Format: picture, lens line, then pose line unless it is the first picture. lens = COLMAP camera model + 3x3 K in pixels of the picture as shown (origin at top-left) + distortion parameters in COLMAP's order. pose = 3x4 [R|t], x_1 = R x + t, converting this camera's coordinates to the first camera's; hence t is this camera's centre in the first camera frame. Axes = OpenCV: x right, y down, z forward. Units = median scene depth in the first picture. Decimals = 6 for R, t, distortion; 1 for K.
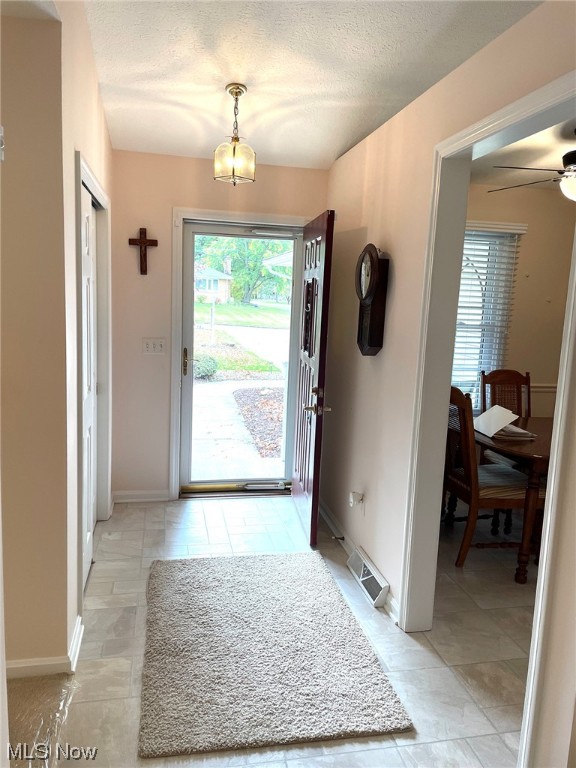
lens RADIAL K [[578.3, 0, 273.3], [0, 578.3, 378.8], [0, 0, 1]] dist [0.107827, -0.144086]
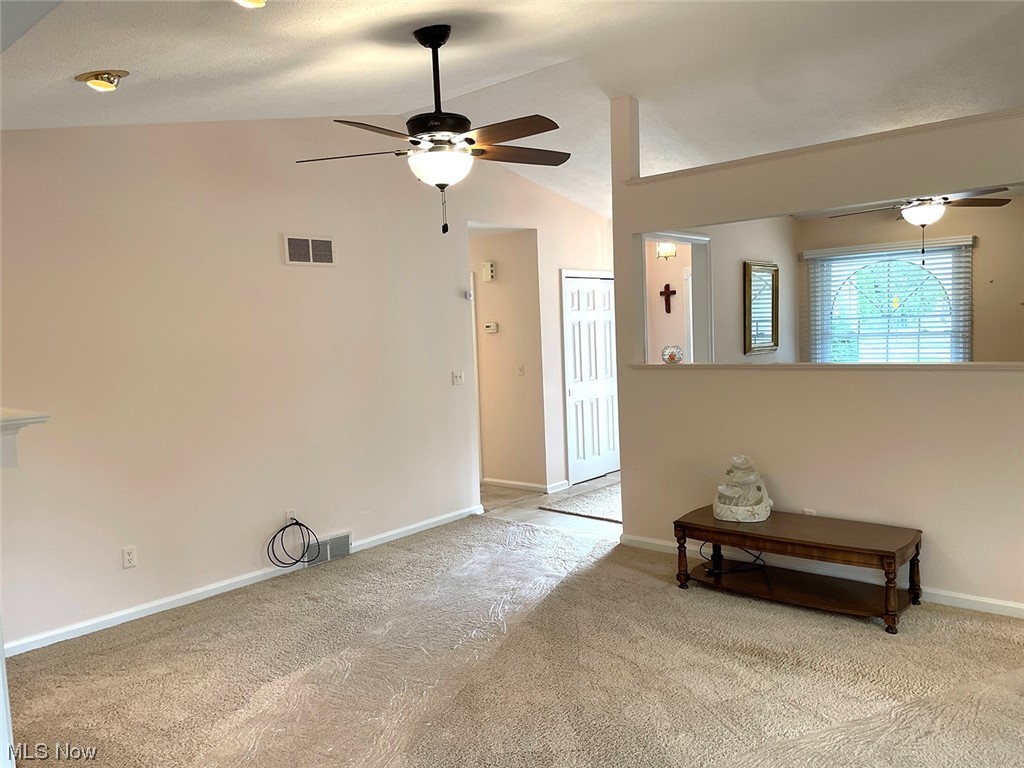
lens RADIAL K [[771.1, 0, 516.0], [0, 771.1, 381.0], [0, 0, 1]] dist [0.107827, -0.144086]
pose [[0.618585, -0.011768, -0.785630, 1.158947], [-0.049383, 0.997329, -0.053822, 0.134858], [0.784164, 0.072091, 0.616352, -0.588335]]
